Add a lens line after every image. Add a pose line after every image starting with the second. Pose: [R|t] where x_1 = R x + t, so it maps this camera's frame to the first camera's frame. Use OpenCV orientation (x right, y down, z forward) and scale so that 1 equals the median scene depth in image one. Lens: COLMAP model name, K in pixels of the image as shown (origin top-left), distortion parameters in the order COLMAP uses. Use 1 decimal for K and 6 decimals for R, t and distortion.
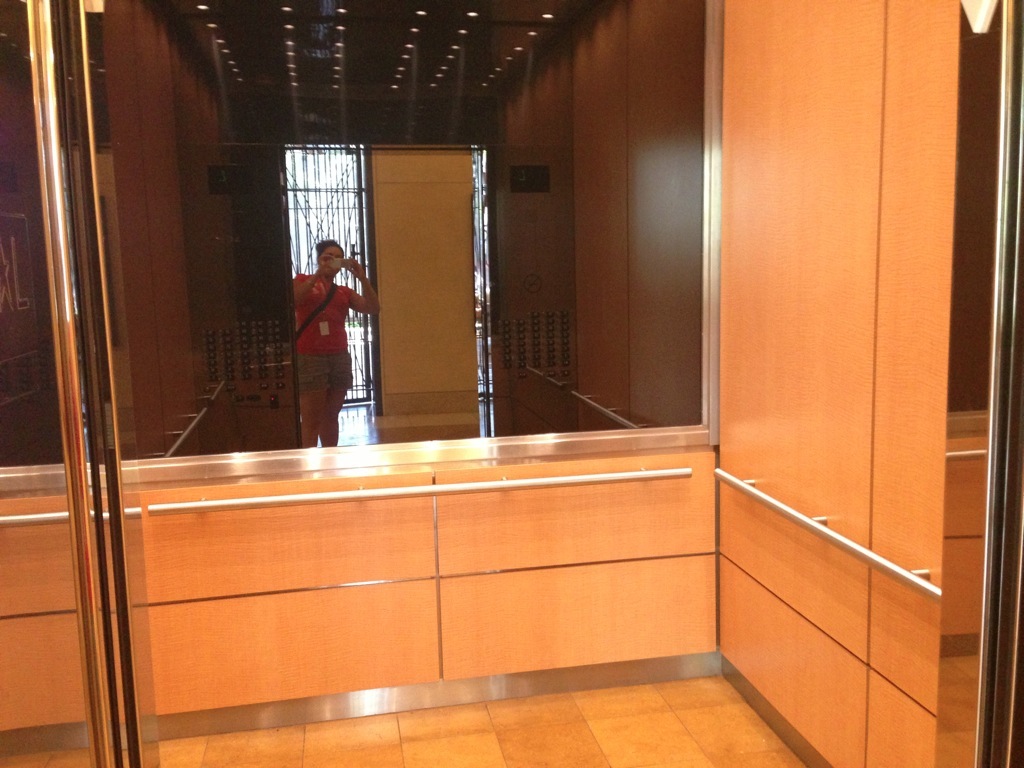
lens RADIAL K [[941.9, 0, 512.0], [0, 941.9, 384.0], [0, 0, 1]] dist [0.086084, -0.003308]
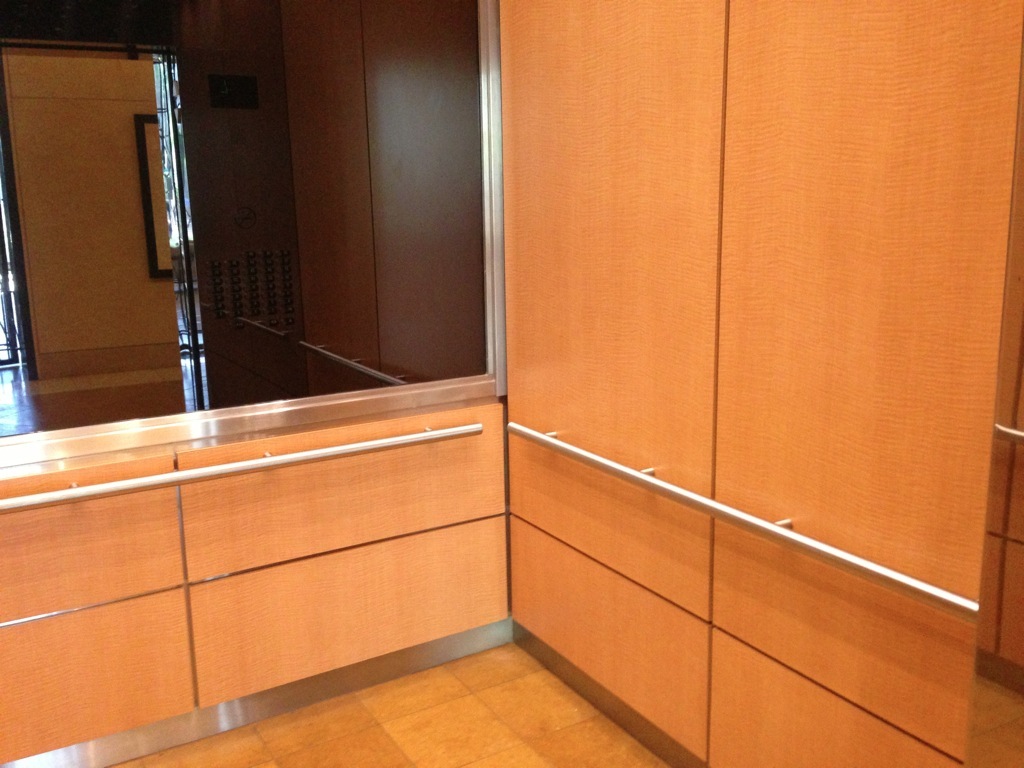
lens RADIAL K [[941.9, 0, 512.0], [0, 941.9, 384.0], [0, 0, 1]] dist [0.086084, -0.003308]
pose [[0.939036, -0.061393, 0.338293, -0.081403], [0.041065, 0.996912, 0.066929, -0.006290], [-0.341357, -0.048957, 0.938658, 0.159600]]
